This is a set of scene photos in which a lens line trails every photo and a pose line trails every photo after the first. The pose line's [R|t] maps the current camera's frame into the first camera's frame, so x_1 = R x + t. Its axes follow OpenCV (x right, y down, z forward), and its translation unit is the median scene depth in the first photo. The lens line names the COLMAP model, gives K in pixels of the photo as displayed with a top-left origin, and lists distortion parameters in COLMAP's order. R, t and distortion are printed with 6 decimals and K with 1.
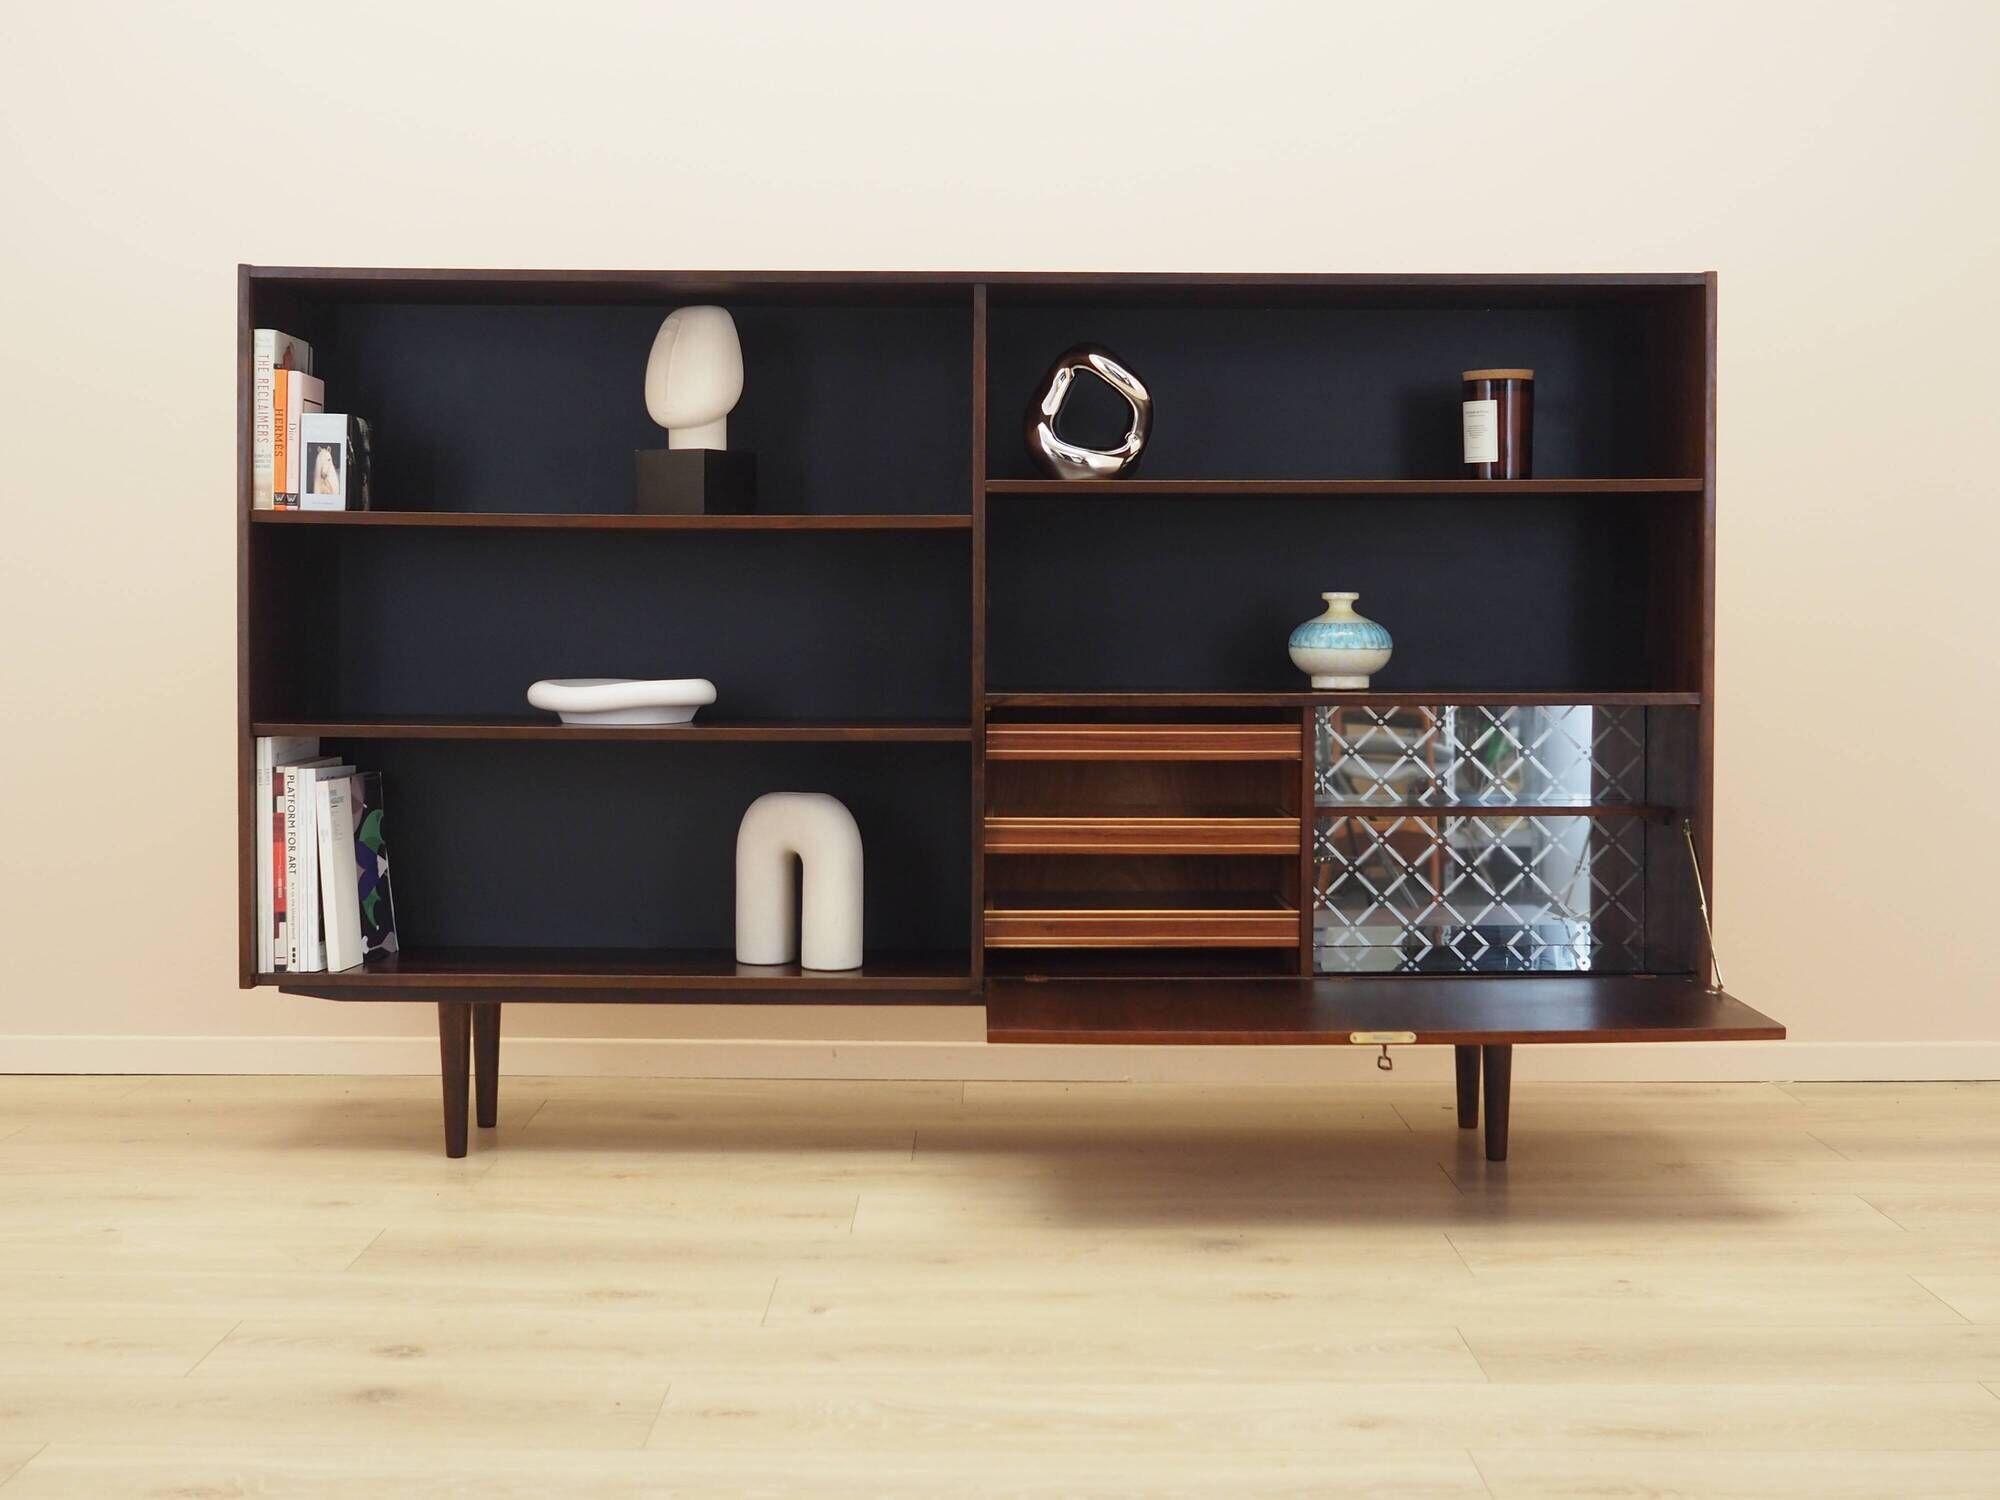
lens RADIAL K [[2440.3, 0, 995.8], [0, 2440.3, 745.4], [0, 0, 1]] dist [-0.001812, 0.000000]
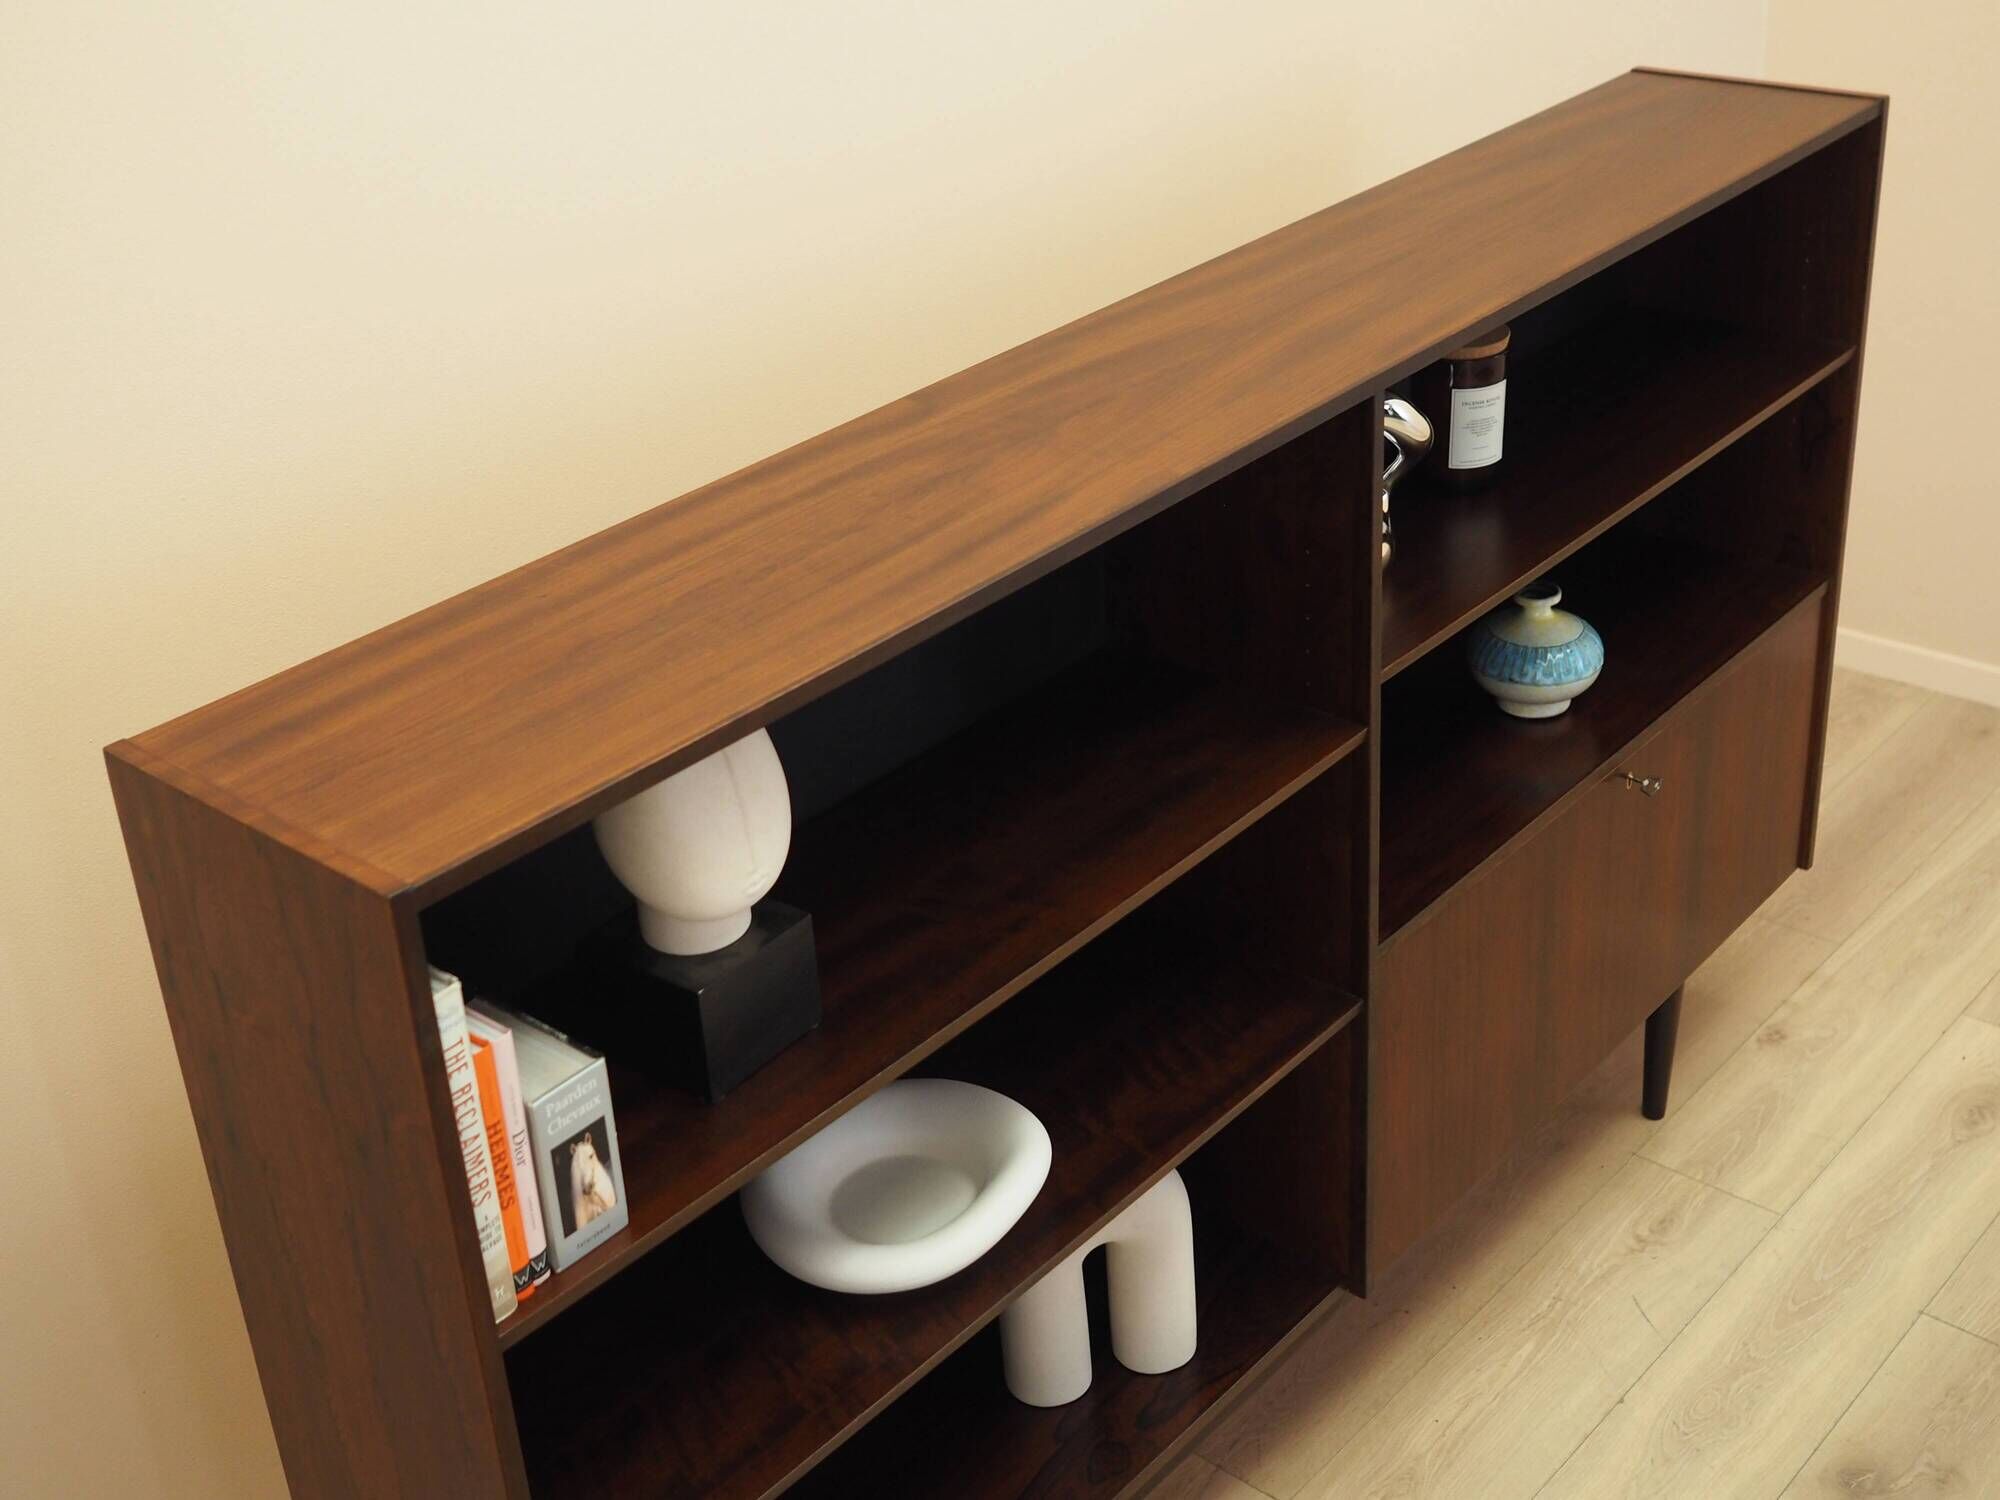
lens RADIAL K [[2440.3, 0, 952.8], [0, 2440.3, 739.0], [0, 0, 1]] dist [-0.001812, 0.000000]
pose [[0.654146, -0.399909, 0.642002, -0.496979], [0.109694, 0.889981, 0.442608, -0.388857], [-0.748372, -0.219107, 0.626045, 0.670789]]
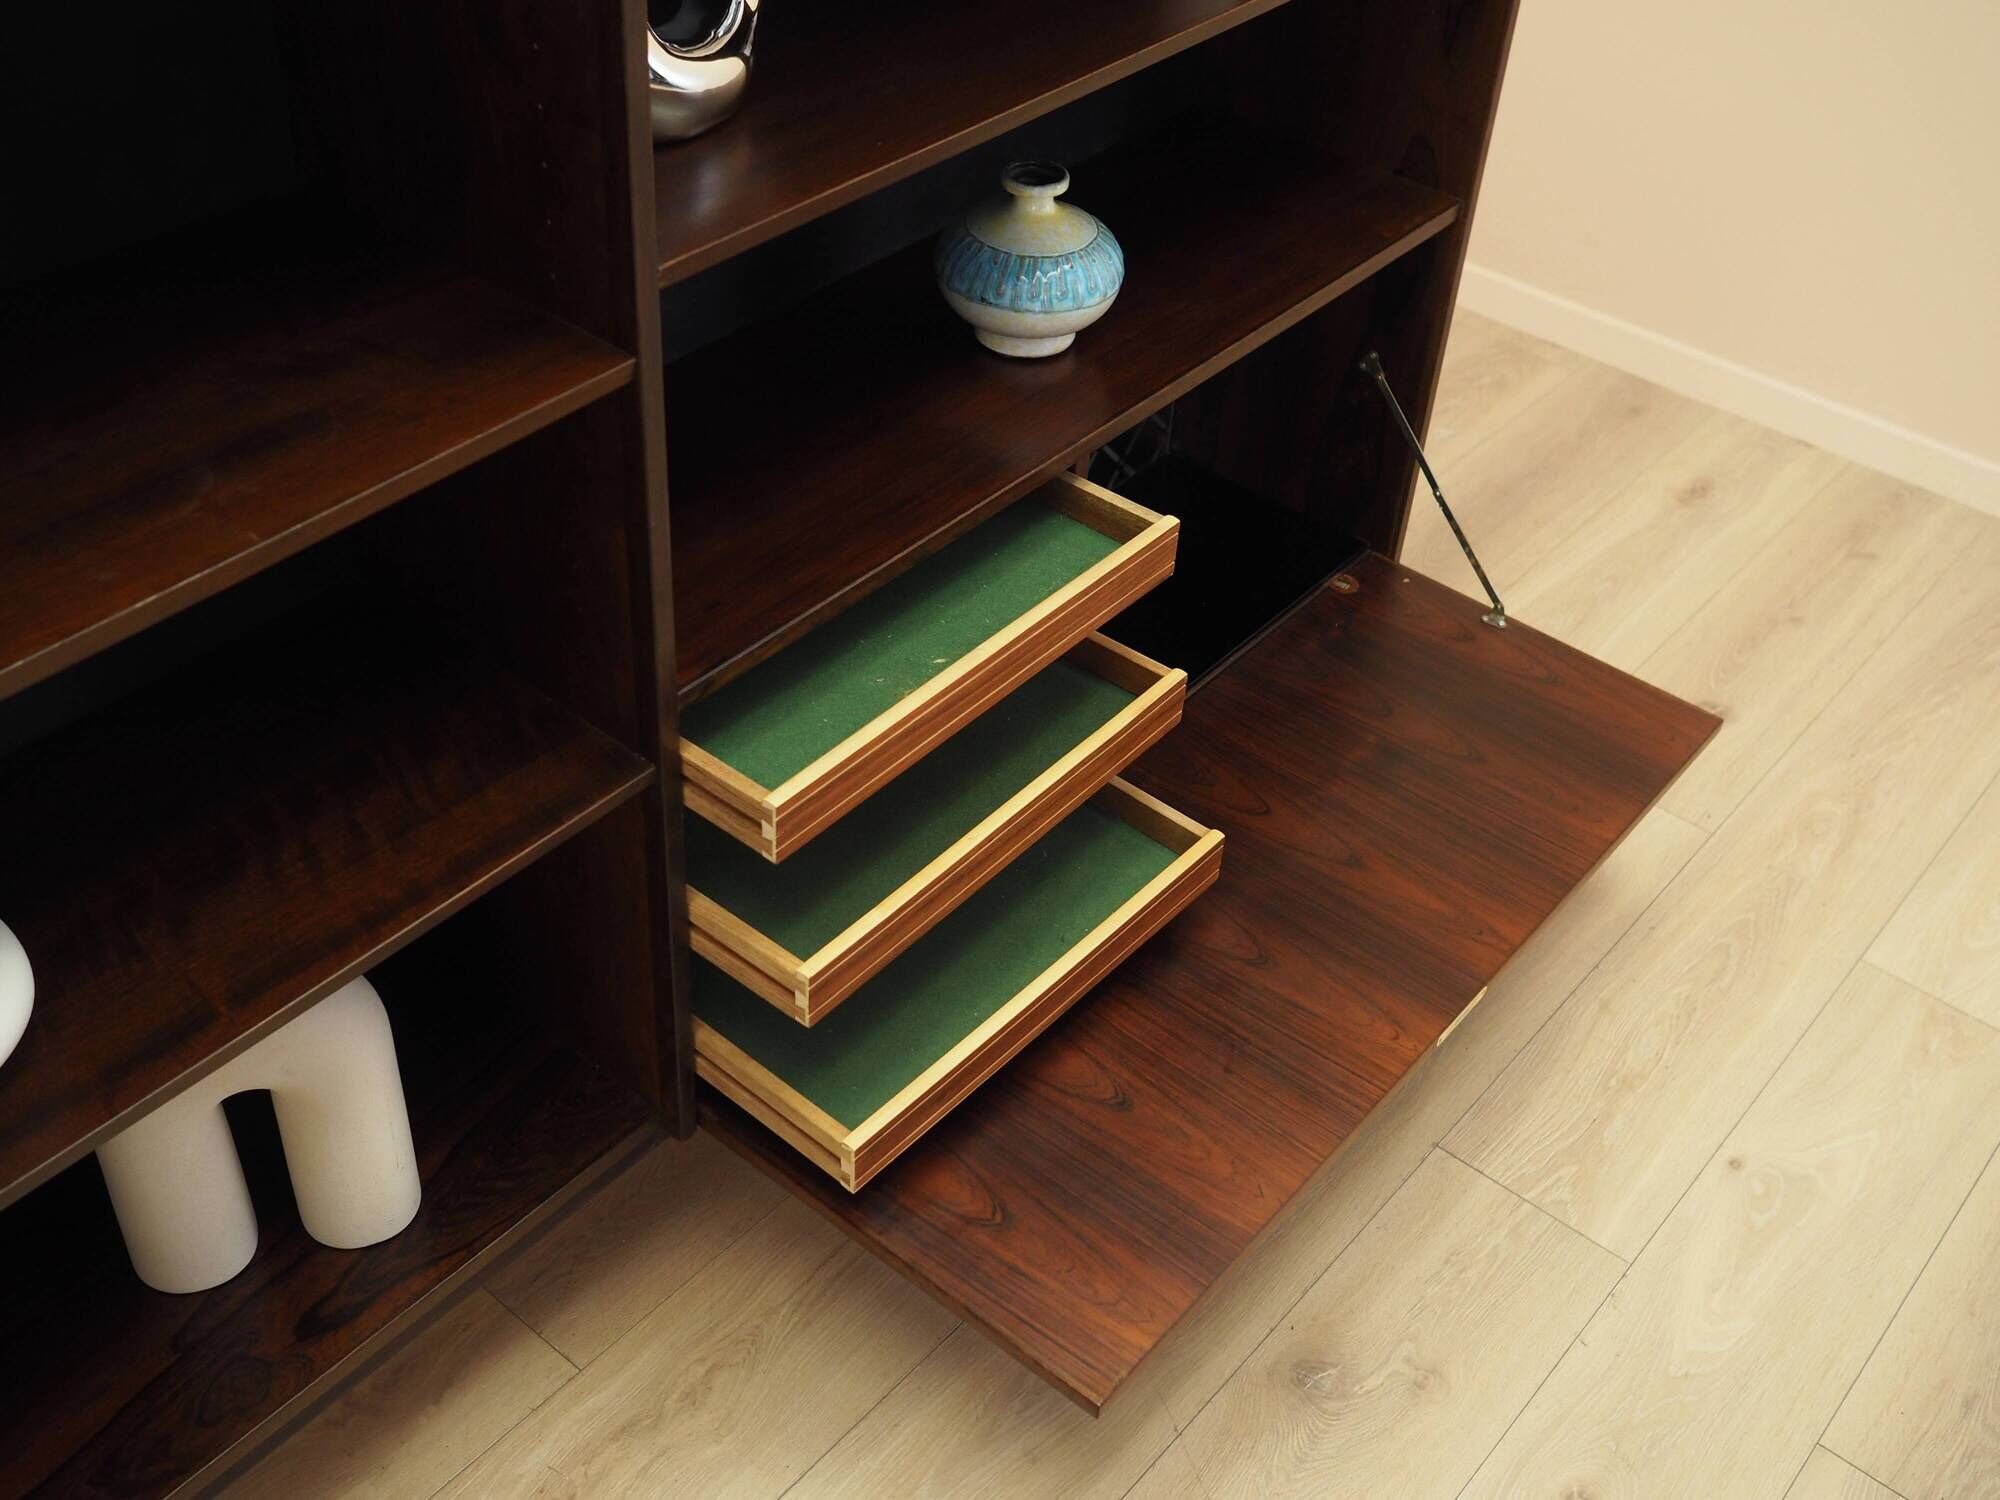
lens RADIAL K [[2094.2, 0, 933.6], [0, 2094.2, 760.4], [0, 0, 1]] dist [0.023770, 0.000000]
pose [[0.638378, -0.476780, 0.604279, -0.214742], [-0.004548, 0.782711, 0.622369, -0.253922], [-0.769709, -0.400055, 0.497497, 0.761766]]
